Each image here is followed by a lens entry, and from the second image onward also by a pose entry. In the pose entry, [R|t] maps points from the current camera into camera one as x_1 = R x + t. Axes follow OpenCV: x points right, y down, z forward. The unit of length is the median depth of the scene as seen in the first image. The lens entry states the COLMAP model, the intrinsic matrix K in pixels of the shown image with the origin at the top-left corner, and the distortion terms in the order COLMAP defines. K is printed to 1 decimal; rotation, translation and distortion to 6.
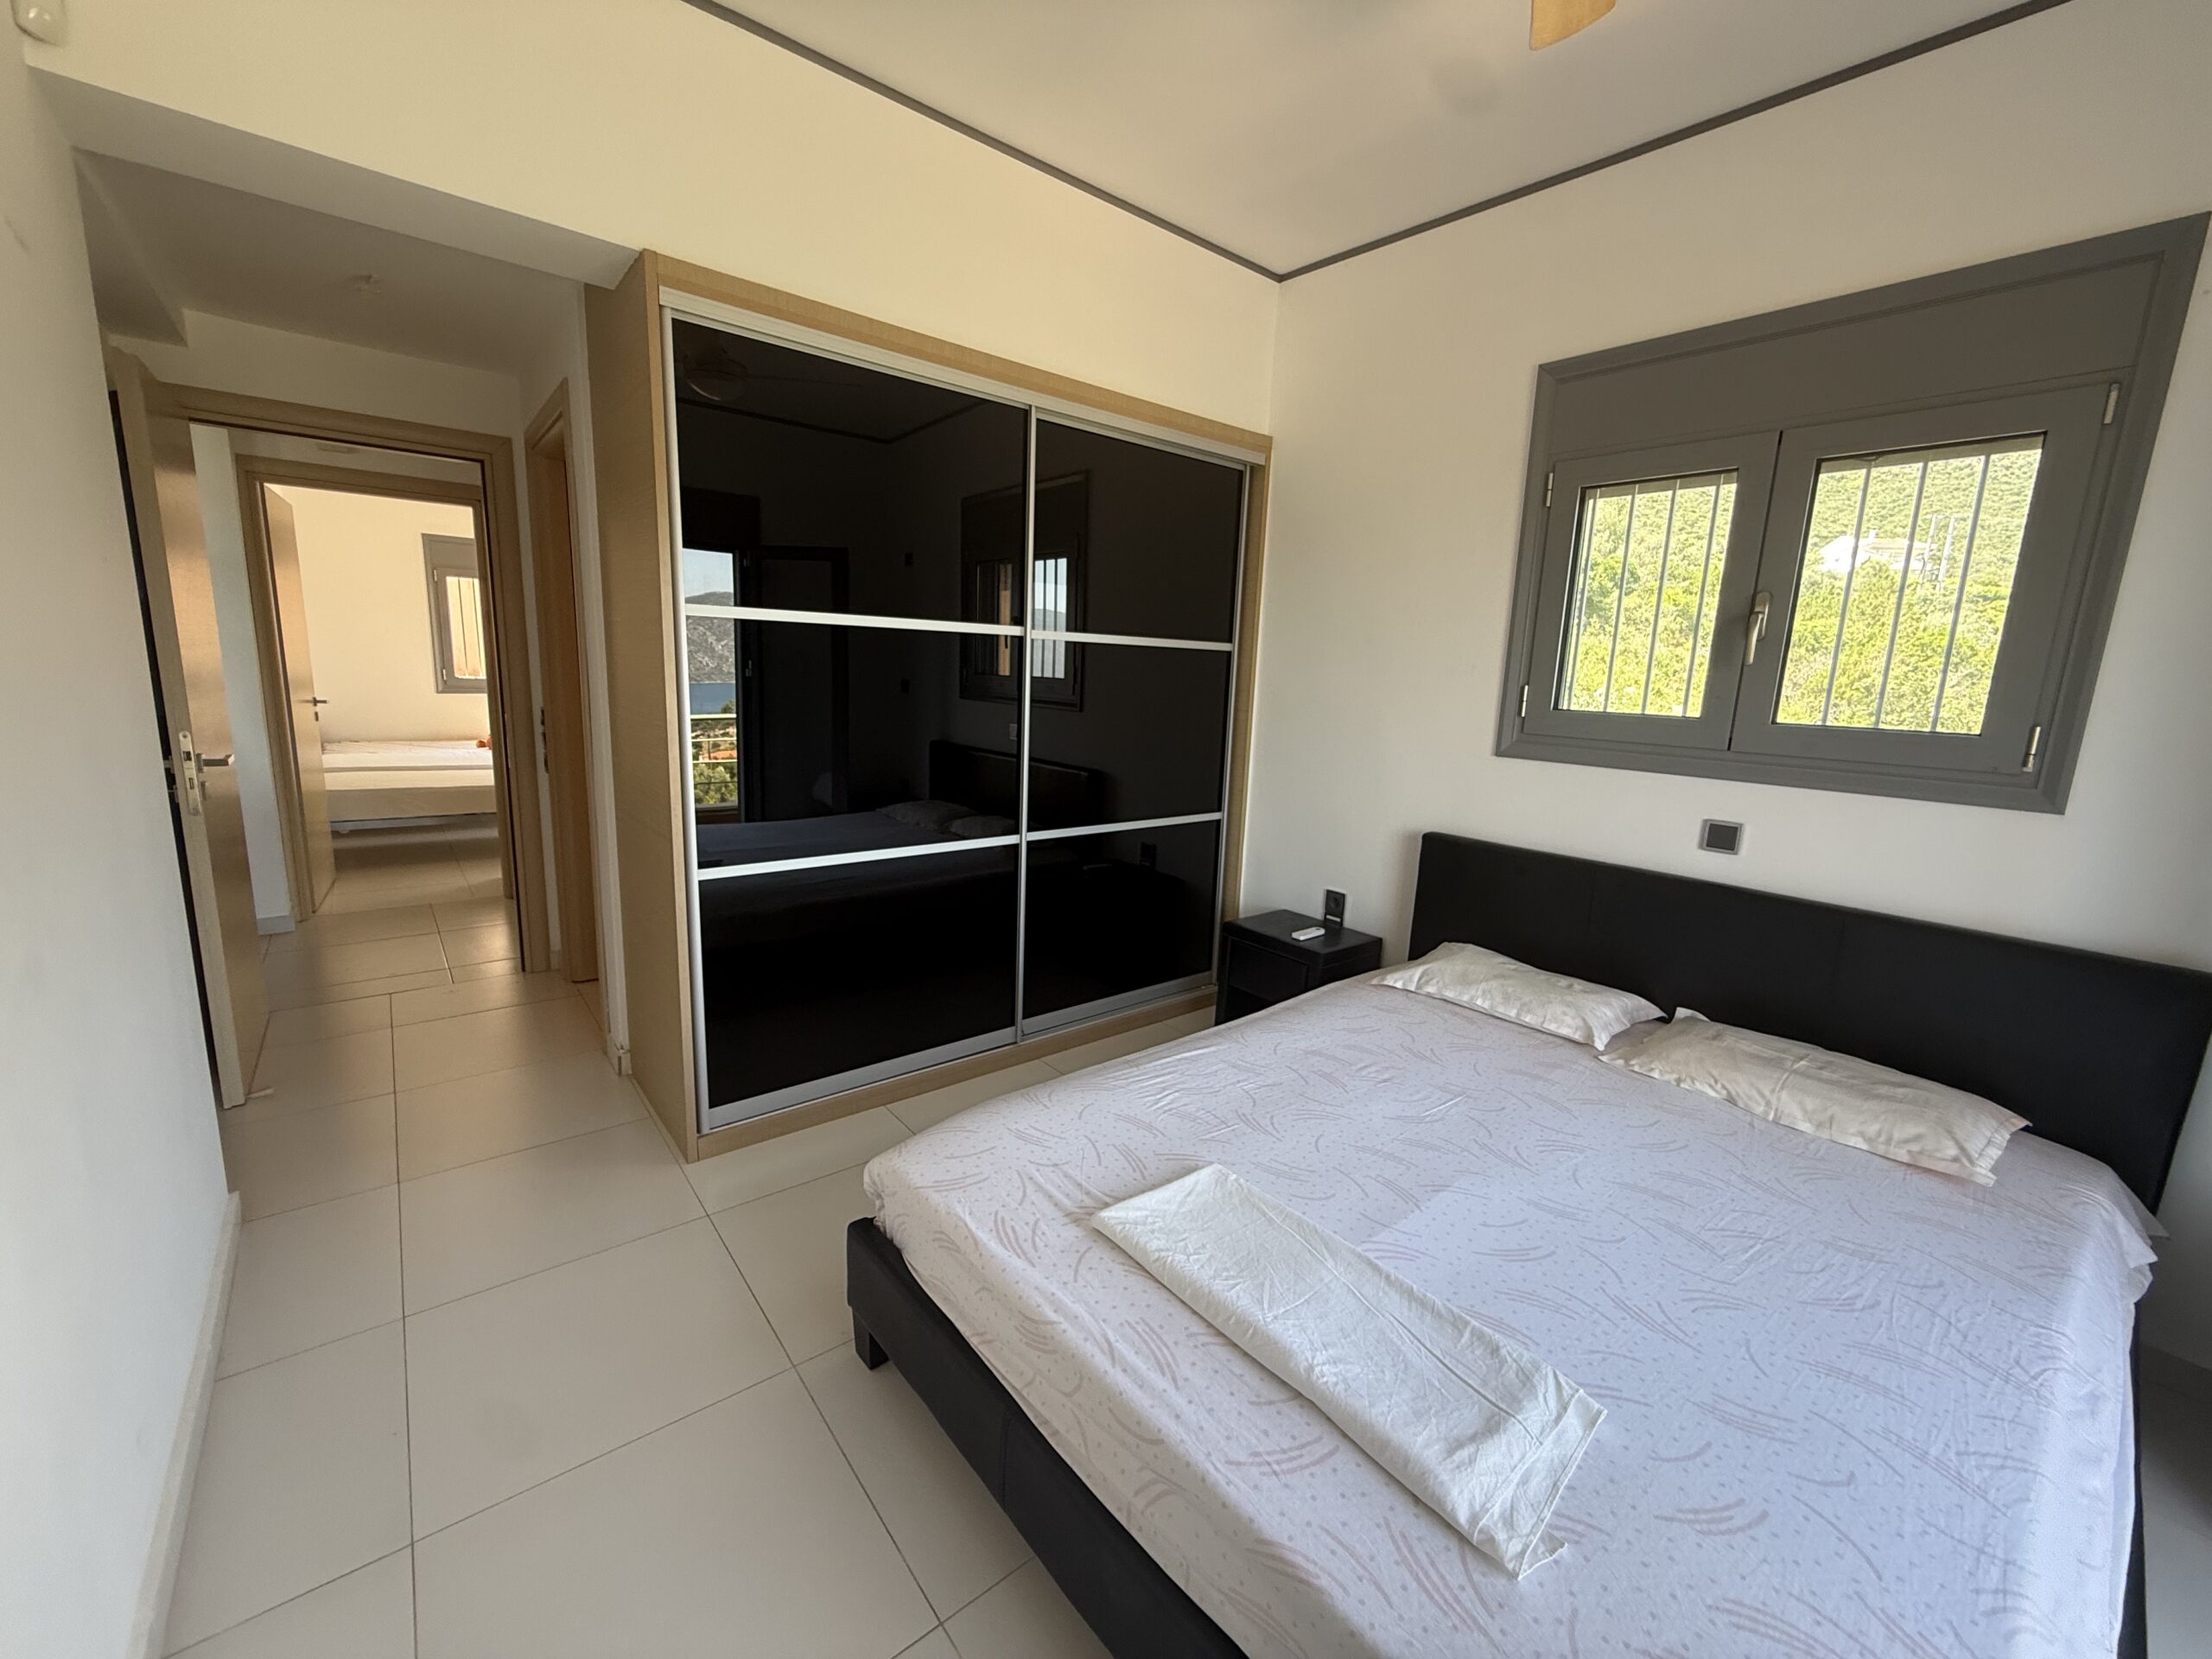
lens RADIAL K [[886.0, 0, 1103.6], [0, 886.0, 832.9], [0, 0, 1]] dist [0.000851, 0.000192]
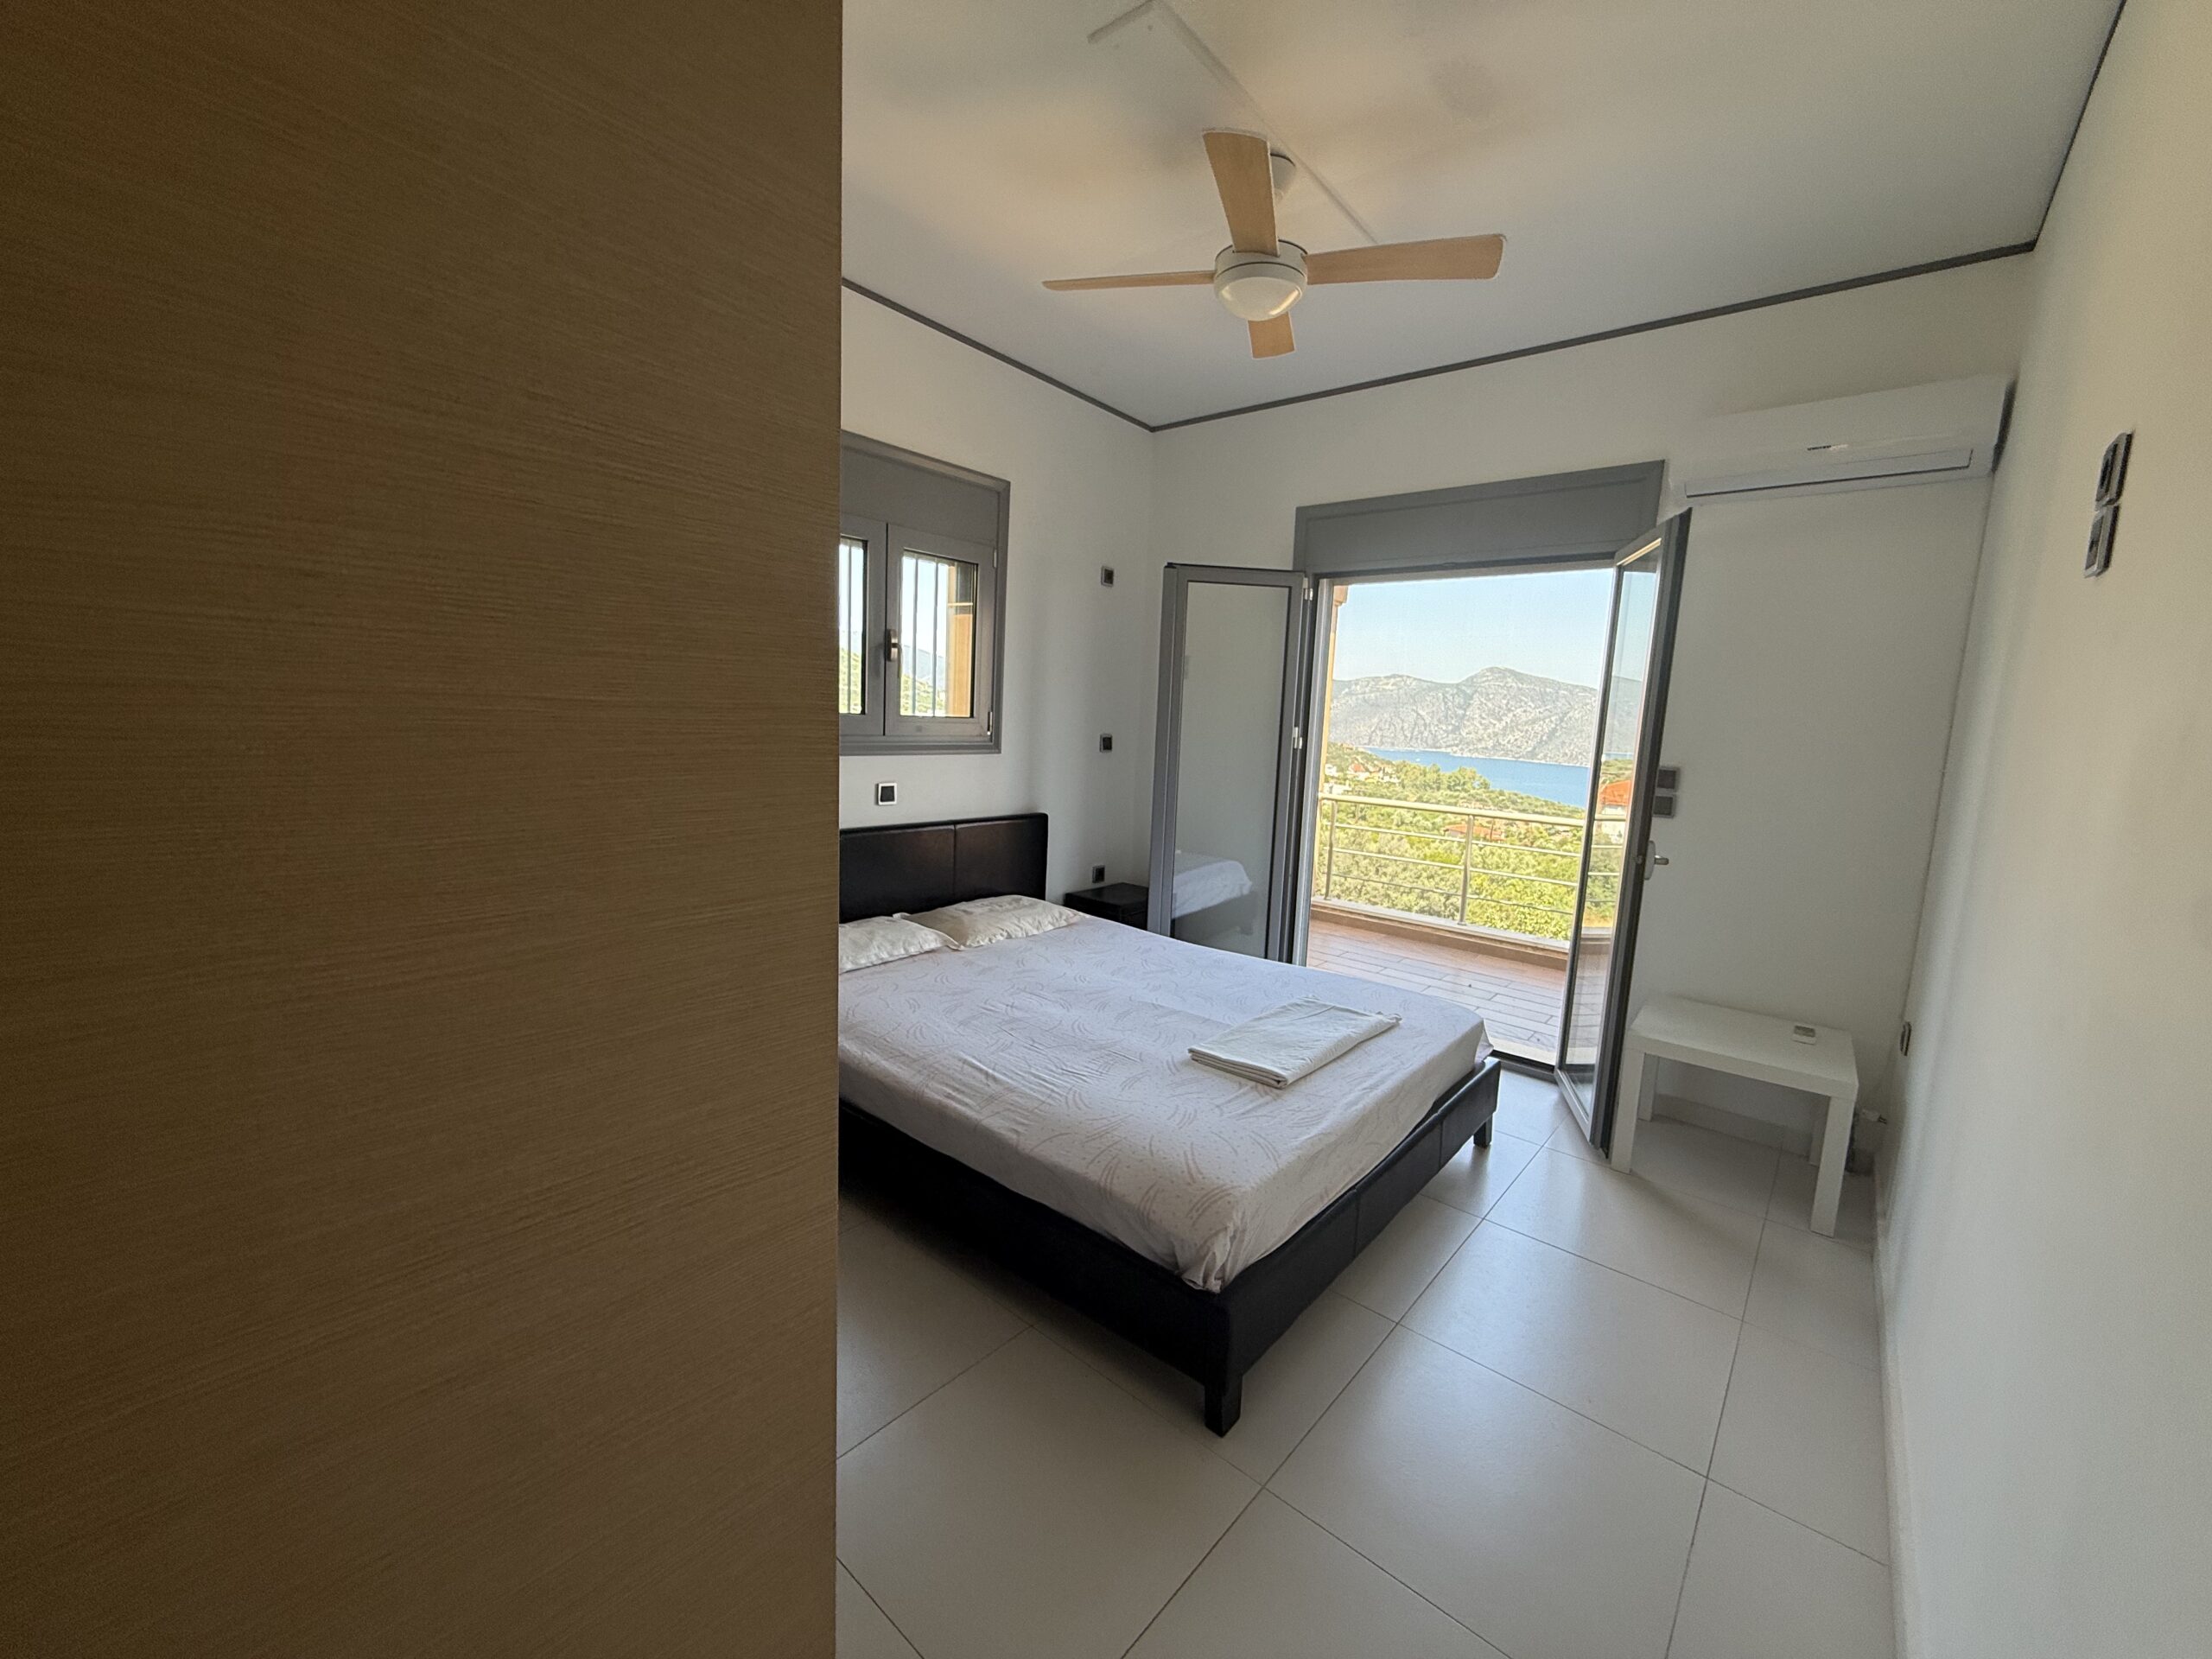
lens RADIAL K [[882.8, 0, 1101.3], [0, 882.8, 829.0], [0, 0, 1]] dist [0.000576, -0.000450]
pose [[-0.173487, -0.182811, 0.967720, -1.070302], [0.131449, 0.969530, 0.206718, -0.263709], [-0.976024, 0.163068, -0.144170, 1.176106]]
